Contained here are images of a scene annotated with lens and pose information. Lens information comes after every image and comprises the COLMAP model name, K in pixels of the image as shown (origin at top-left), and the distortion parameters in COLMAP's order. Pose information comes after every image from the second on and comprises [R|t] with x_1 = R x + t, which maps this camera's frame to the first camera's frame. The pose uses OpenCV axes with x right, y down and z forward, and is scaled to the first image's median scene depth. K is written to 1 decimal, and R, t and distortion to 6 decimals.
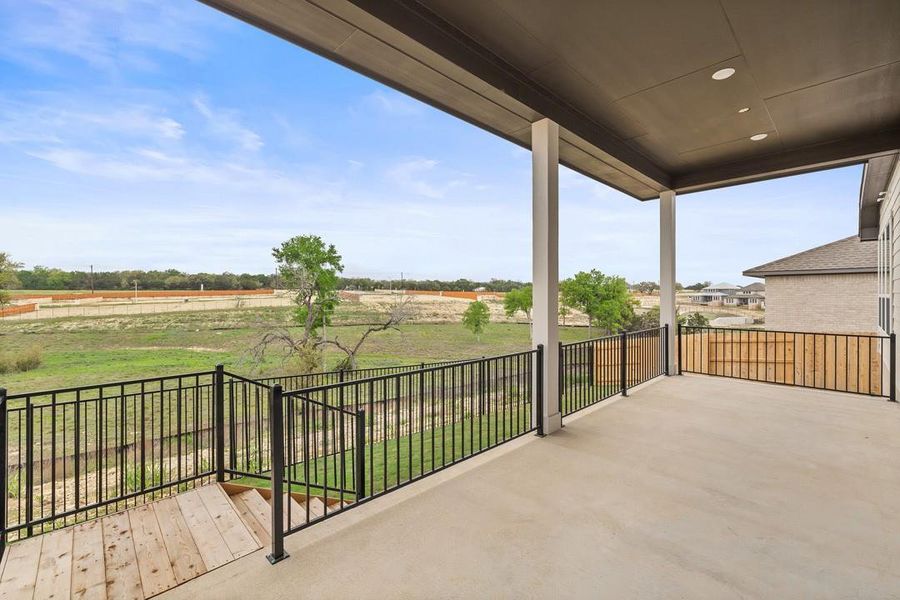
lens RADIAL K [[378.7, 0, 449.8], [0, 378.7, 295.2], [0, 0, 1]] dist [0.001451, -0.000627]
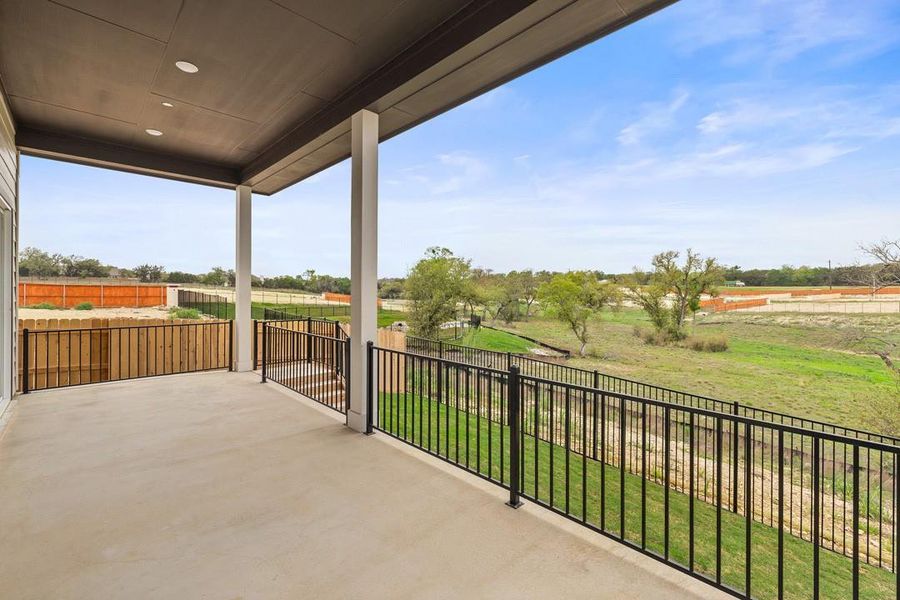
lens RADIAL K [[386.4, 0, 452.6], [0, 386.4, 303.6], [0, 0, 1]] dist [-0.001594, -0.000328]
pose [[-0.006142, 0.037146, -0.999291, 0.083970], [-0.005042, 0.999296, 0.037177, -0.001017], [0.999968, 0.005266, -0.005950, 0.083356]]
